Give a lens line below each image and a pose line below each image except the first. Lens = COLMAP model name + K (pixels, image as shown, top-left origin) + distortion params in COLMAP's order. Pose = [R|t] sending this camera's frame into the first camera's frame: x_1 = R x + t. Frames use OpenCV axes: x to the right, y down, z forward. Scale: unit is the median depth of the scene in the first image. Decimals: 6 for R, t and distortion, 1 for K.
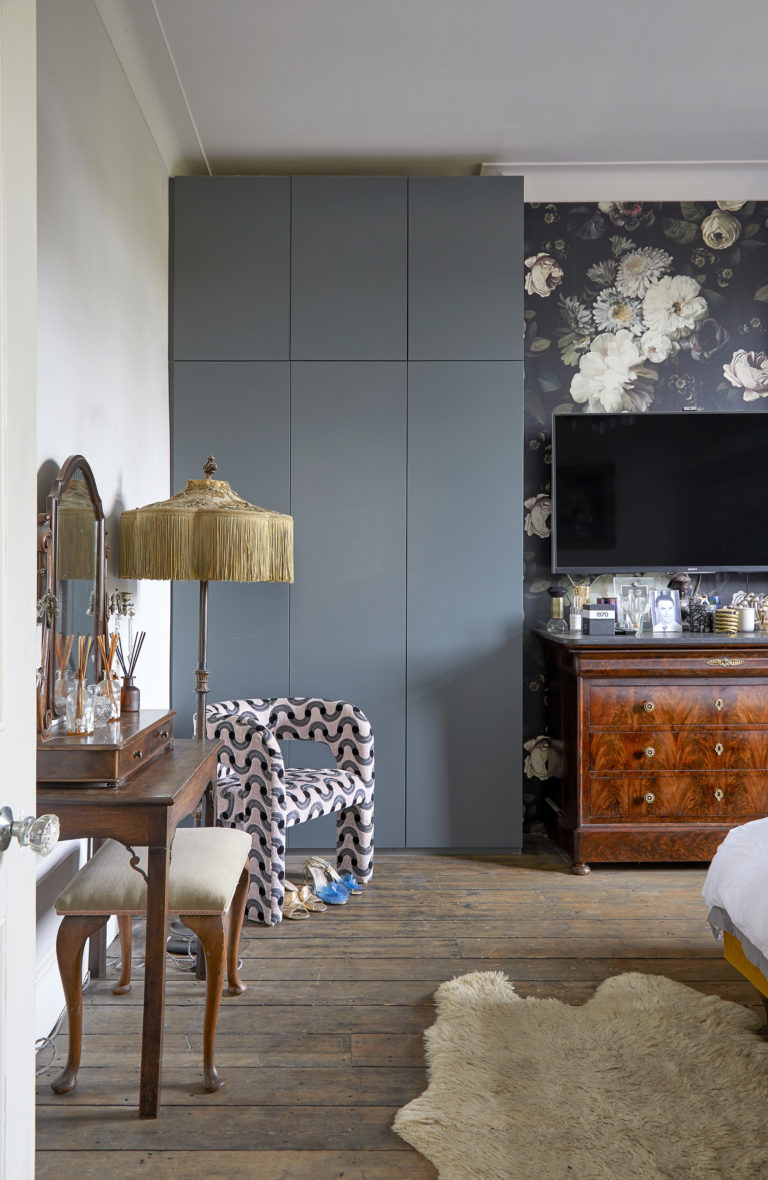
lens RADIAL K [[976.2, 0, 345.0], [0, 976.2, 580.1], [0, 0, 1]] dist [0.015476, 0.000896]
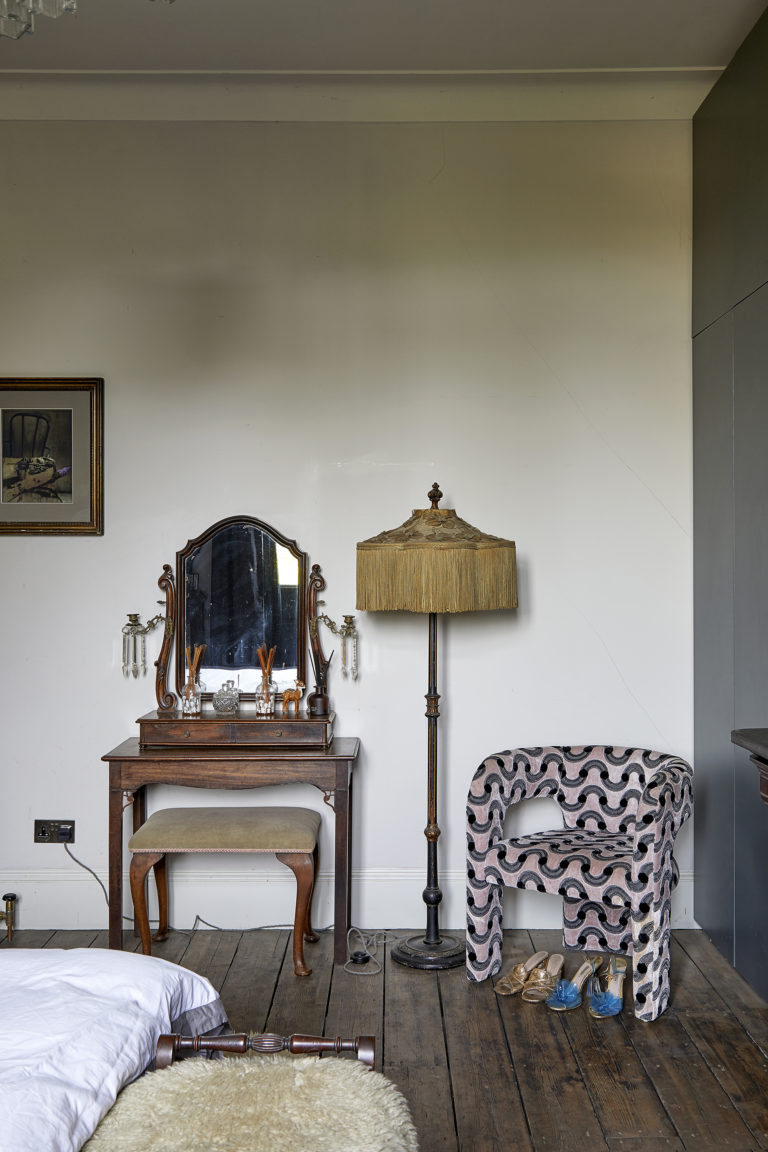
lens RADIAL K [[1102.3, 0, 383.9], [0, 1102.3, 572.2], [0, 0, 1]] dist [0.005470, 0.000000]
pose [[0.005580, -0.001194, -0.999984, 0.841712], [0.006220, 0.999980, -0.001159, -0.029435], [0.999965, -0.006214, 0.005587, 0.788349]]
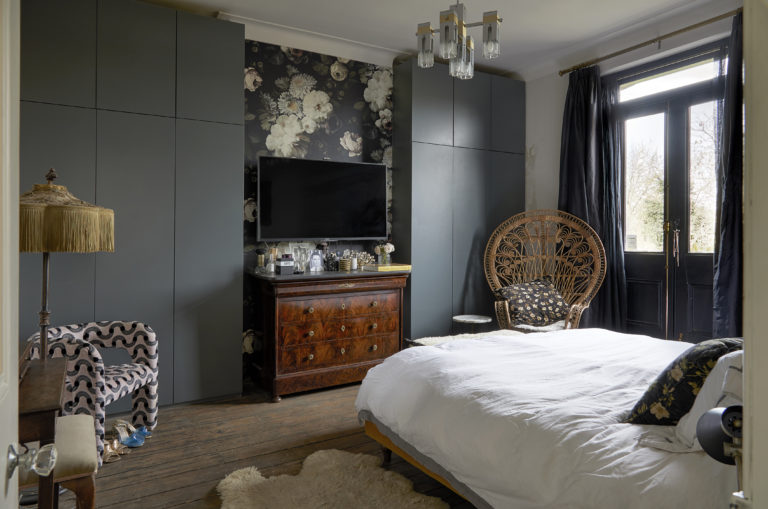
lens RADIAL K [[515.1, 0, 392.0], [0, 515.1, 236.2], [0, 0, 1]] dist [0.013890, -0.005909]
pose [[0.854344, -0.000917, 0.519707, -0.085625], [0.001265, 0.999999, -0.000315, -0.017860], [-0.519706, 0.000927, 0.854344, 0.036421]]
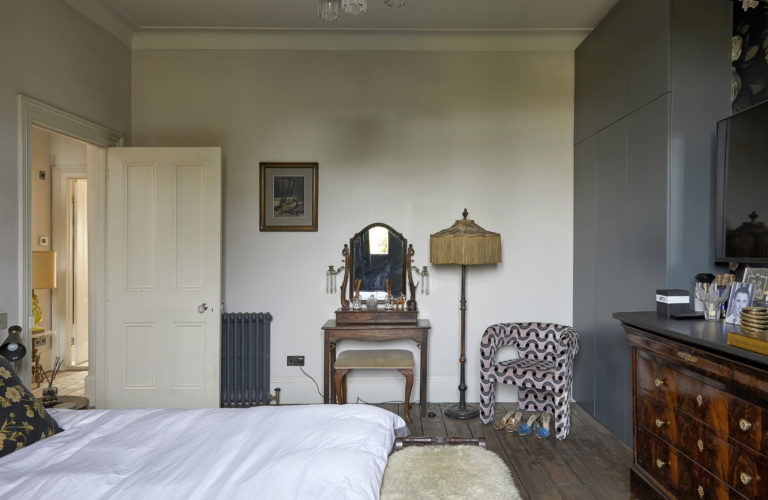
lens RADIAL K [[502.8, 0, 401.7], [0, 502.8, 253.6], [0, 0, 1]] dist [0.002850, -0.000717]
pose [[0.023198, 0.006710, -0.999708, 0.885681], [0.007071, 0.999951, 0.006876, -0.025632], [0.999706, -0.007228, 0.023149, 0.692521]]
